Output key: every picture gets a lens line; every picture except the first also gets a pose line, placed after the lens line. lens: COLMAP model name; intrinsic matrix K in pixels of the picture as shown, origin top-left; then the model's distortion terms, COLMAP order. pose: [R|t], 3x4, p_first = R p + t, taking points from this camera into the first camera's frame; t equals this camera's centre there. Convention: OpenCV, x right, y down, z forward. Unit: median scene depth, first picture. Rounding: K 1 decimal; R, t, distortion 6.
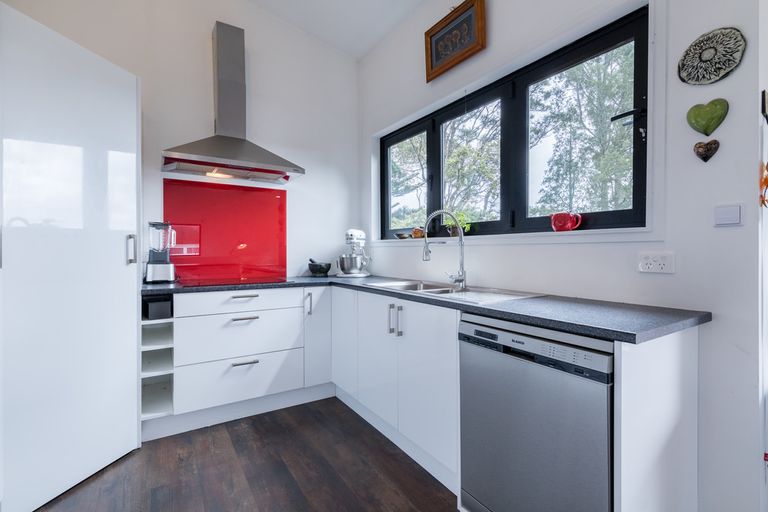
lens RADIAL K [[360.9, 0, 384.0], [0, 360.9, 257.7], [0, 0, 1]] dist [-0.002269, 0.000222]
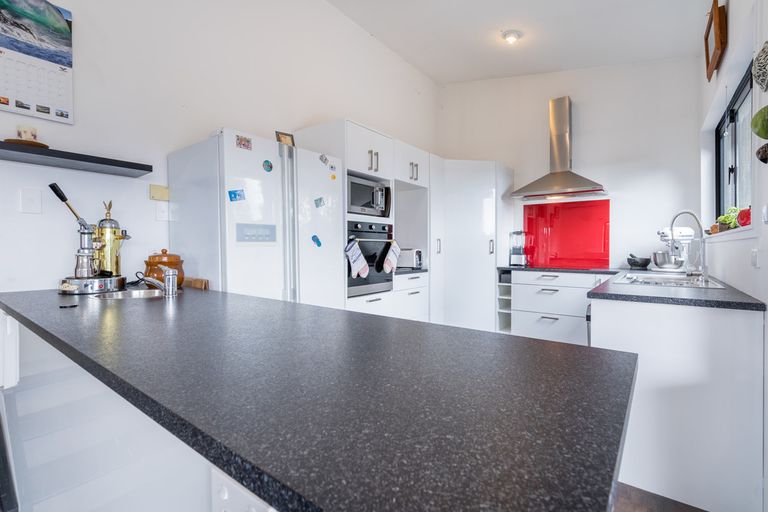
lens RADIAL K [[360.9, 0, 383.7], [0, 360.9, 249.9], [0, 0, 1]] dist [-0.002269, 0.000222]
pose [[0.347926, 0.004784, -0.937510, 0.749143], [-0.017242, 0.999851, -0.001297, 0.005076], [0.937363, 0.016616, 0.347957, -0.216506]]
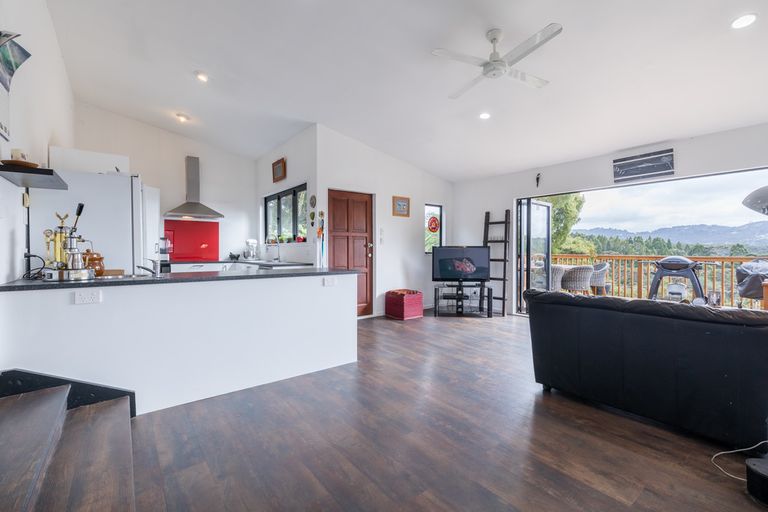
lens RADIAL K [[333.5, 0, 380.6], [0, 333.5, 252.4], [0, 0, 1]] dist [-0.000565, 0.000034]
pose [[0.995861, -0.002248, 0.090859, 0.646647], [0.003126, 0.999950, -0.009518, 0.030774], [-0.090833, 0.009762, 0.995818, -1.387653]]
